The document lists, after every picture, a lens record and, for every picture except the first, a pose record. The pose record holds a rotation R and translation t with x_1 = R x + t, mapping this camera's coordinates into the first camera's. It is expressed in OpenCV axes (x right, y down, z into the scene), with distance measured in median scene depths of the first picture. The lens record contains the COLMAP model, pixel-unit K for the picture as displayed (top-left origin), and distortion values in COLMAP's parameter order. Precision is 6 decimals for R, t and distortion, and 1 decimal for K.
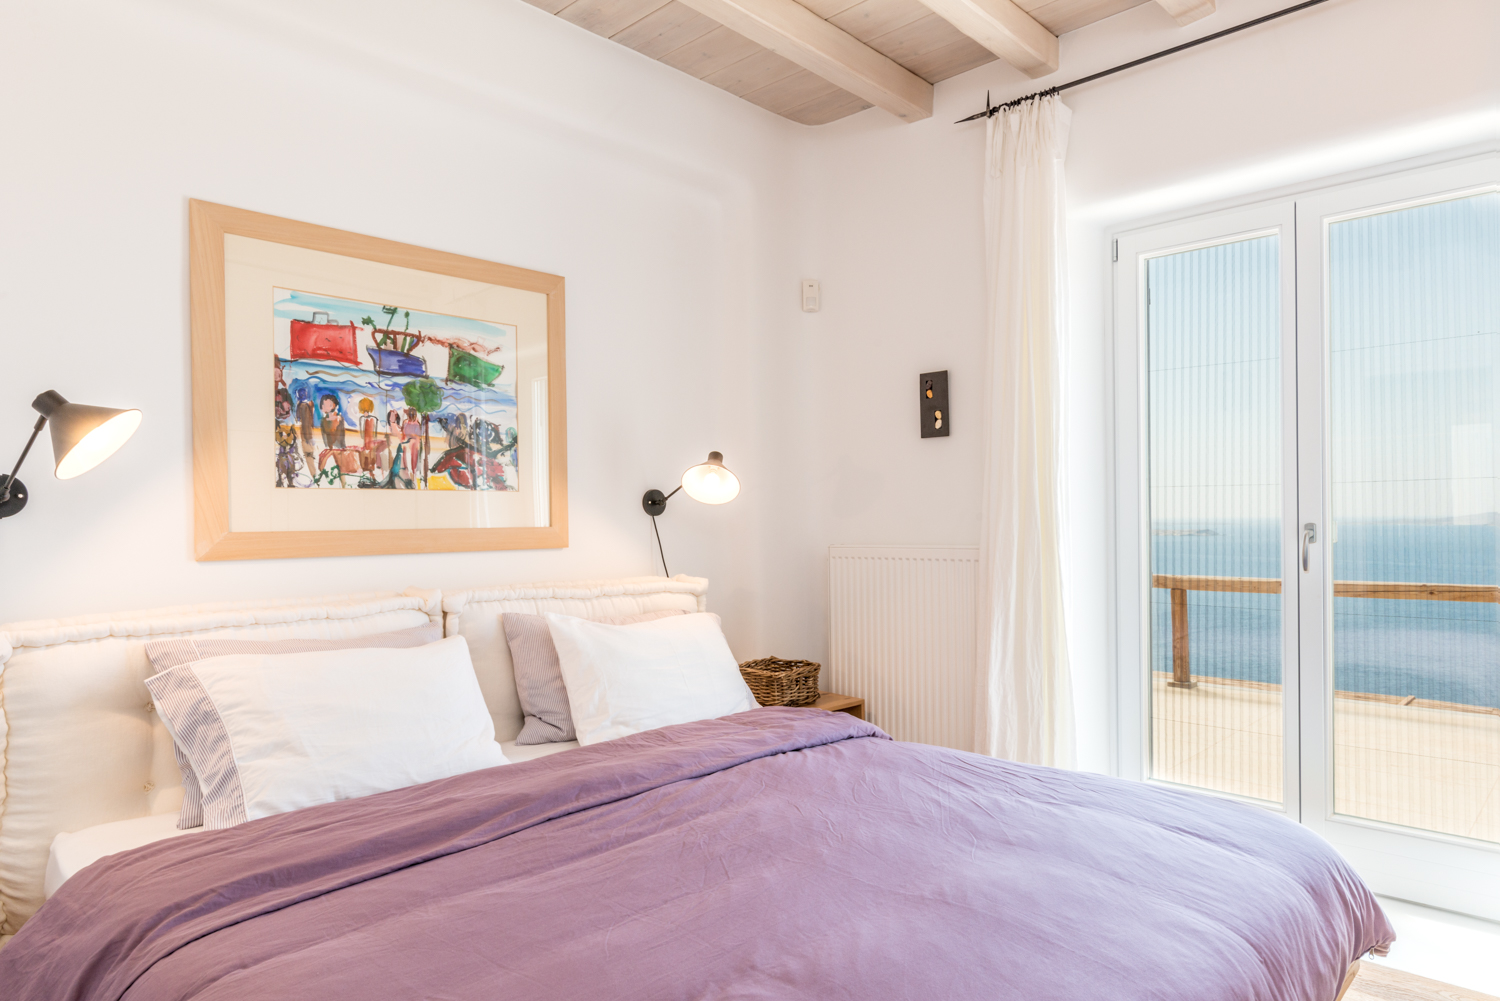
lens RADIAL K [[928.3, 0, 750.8], [0, 928.3, 511.0], [0, 0, 1]] dist [-0.005223, -0.000041]
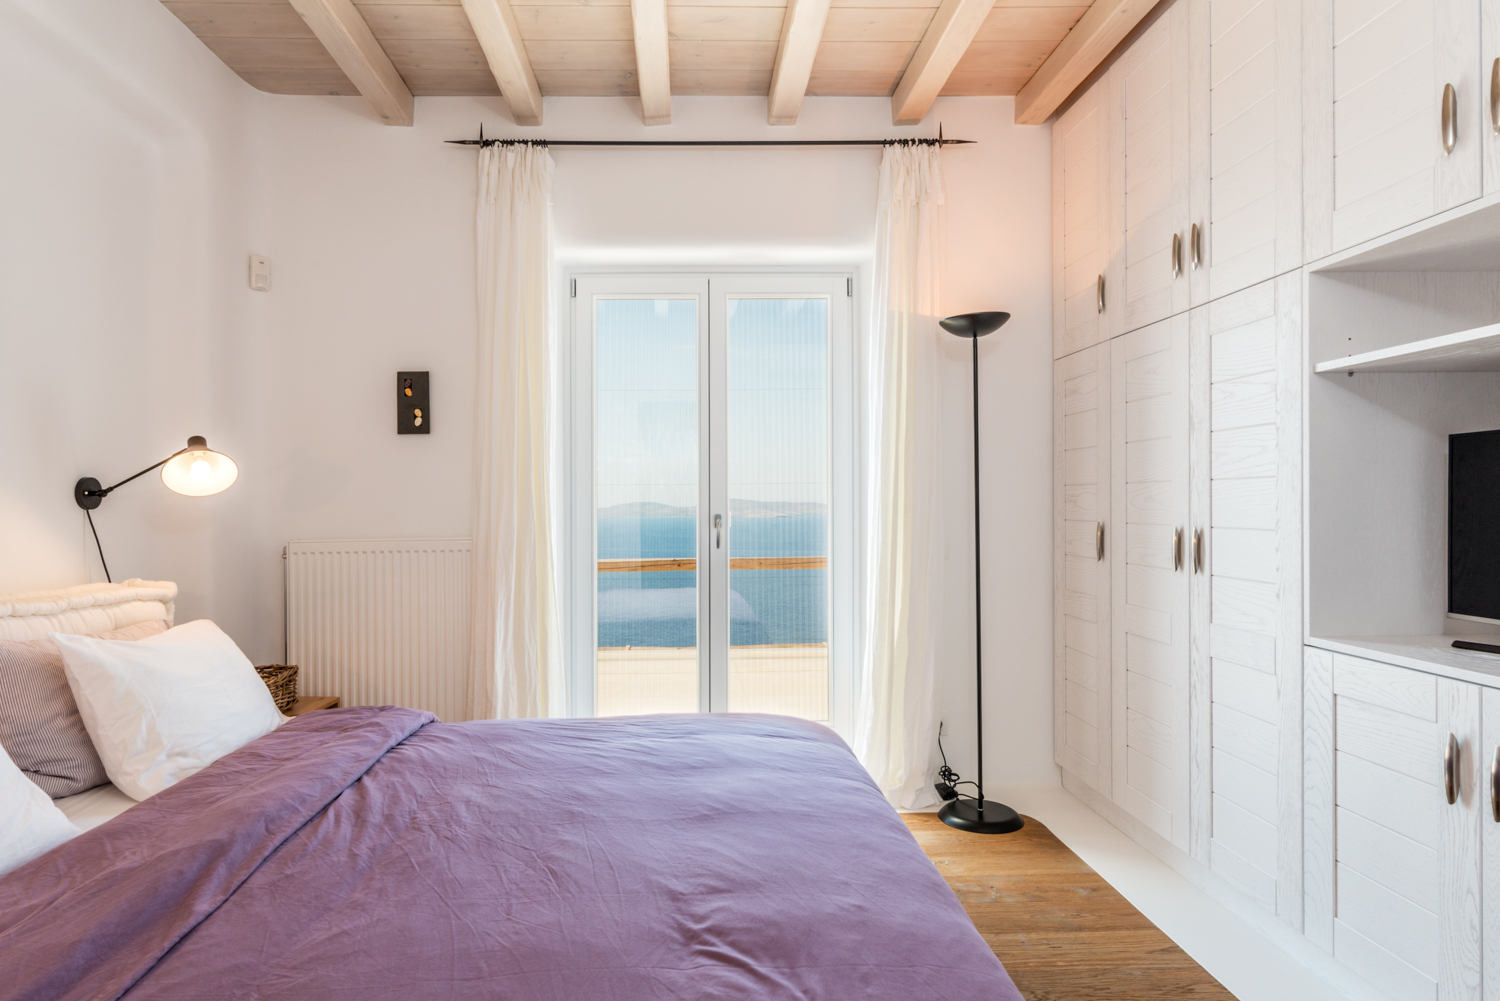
lens RADIAL K [[857.5, 0, 750.0], [0, 857.5, 500.5], [0, 0, 1]] dist [-0.005046, -0.001681]
pose [[0.707519, 0.006644, 0.706663, -0.261698], [-0.002640, 0.999974, -0.006759, 0.000896], [-0.706689, 0.002916, 0.707518, 0.064072]]
